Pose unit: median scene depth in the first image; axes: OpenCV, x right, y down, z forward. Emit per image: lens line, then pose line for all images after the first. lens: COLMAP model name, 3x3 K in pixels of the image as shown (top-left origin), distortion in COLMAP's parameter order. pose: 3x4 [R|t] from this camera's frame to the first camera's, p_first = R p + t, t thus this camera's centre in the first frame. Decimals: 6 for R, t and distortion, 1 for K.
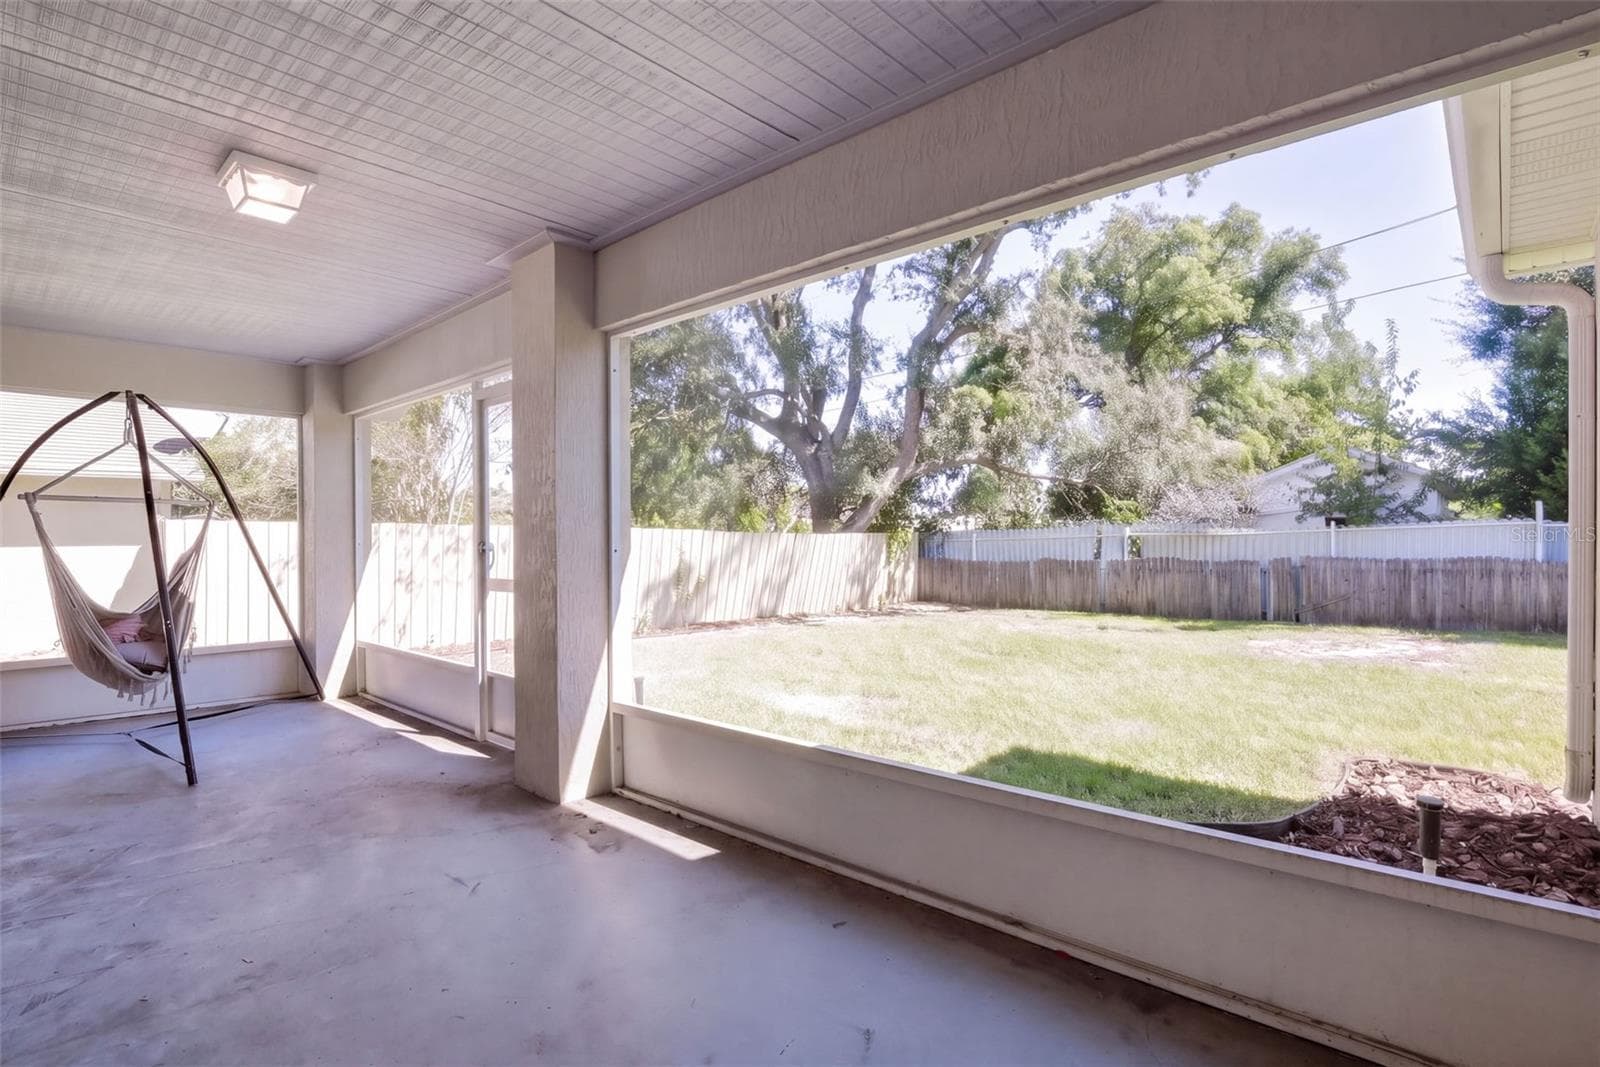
lens RADIAL K [[797.6, 0, 799.2], [0, 797.6, 548.8], [0, 0, 1]] dist [-0.051436, -0.000552]
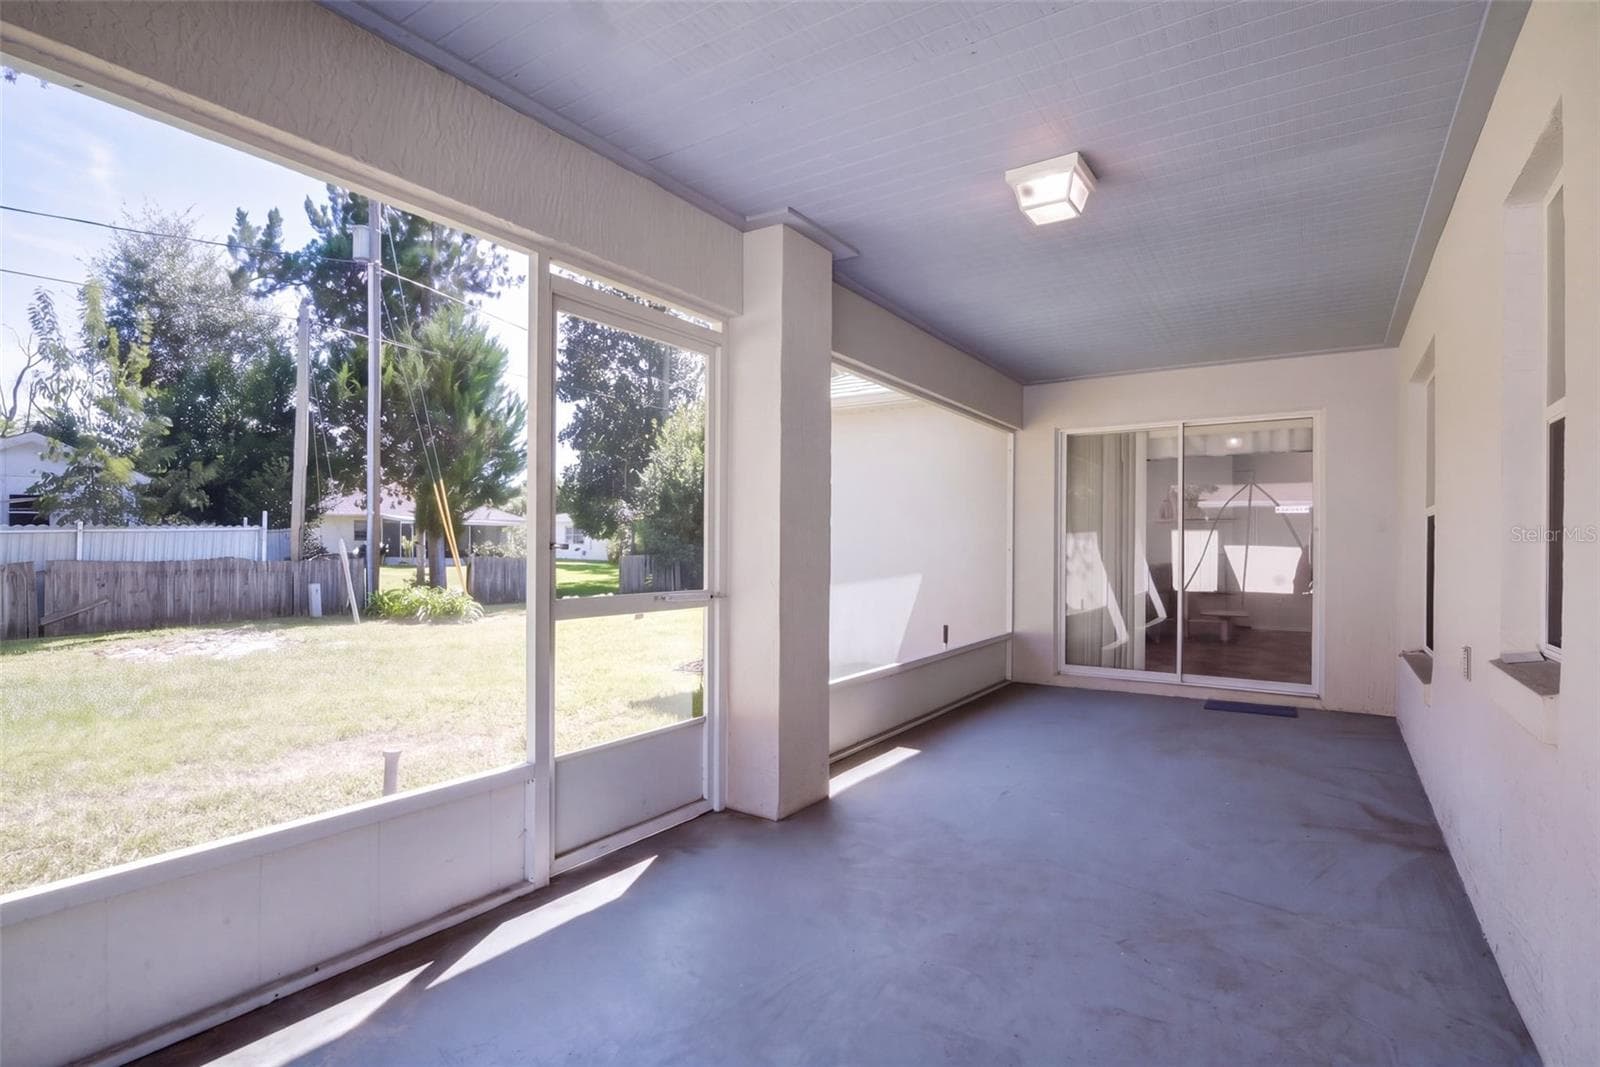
lens RADIAL K [[797.6, 0, 799.2], [0, 797.6, 548.8], [0, 0, 1]] dist [-0.051436, -0.000552]
pose [[-0.156925, -0.004386, 0.987601, -0.371735], [0.004596, 0.999976, 0.005171, -0.004129], [-0.987600, 0.005351, -0.156901, 0.329845]]
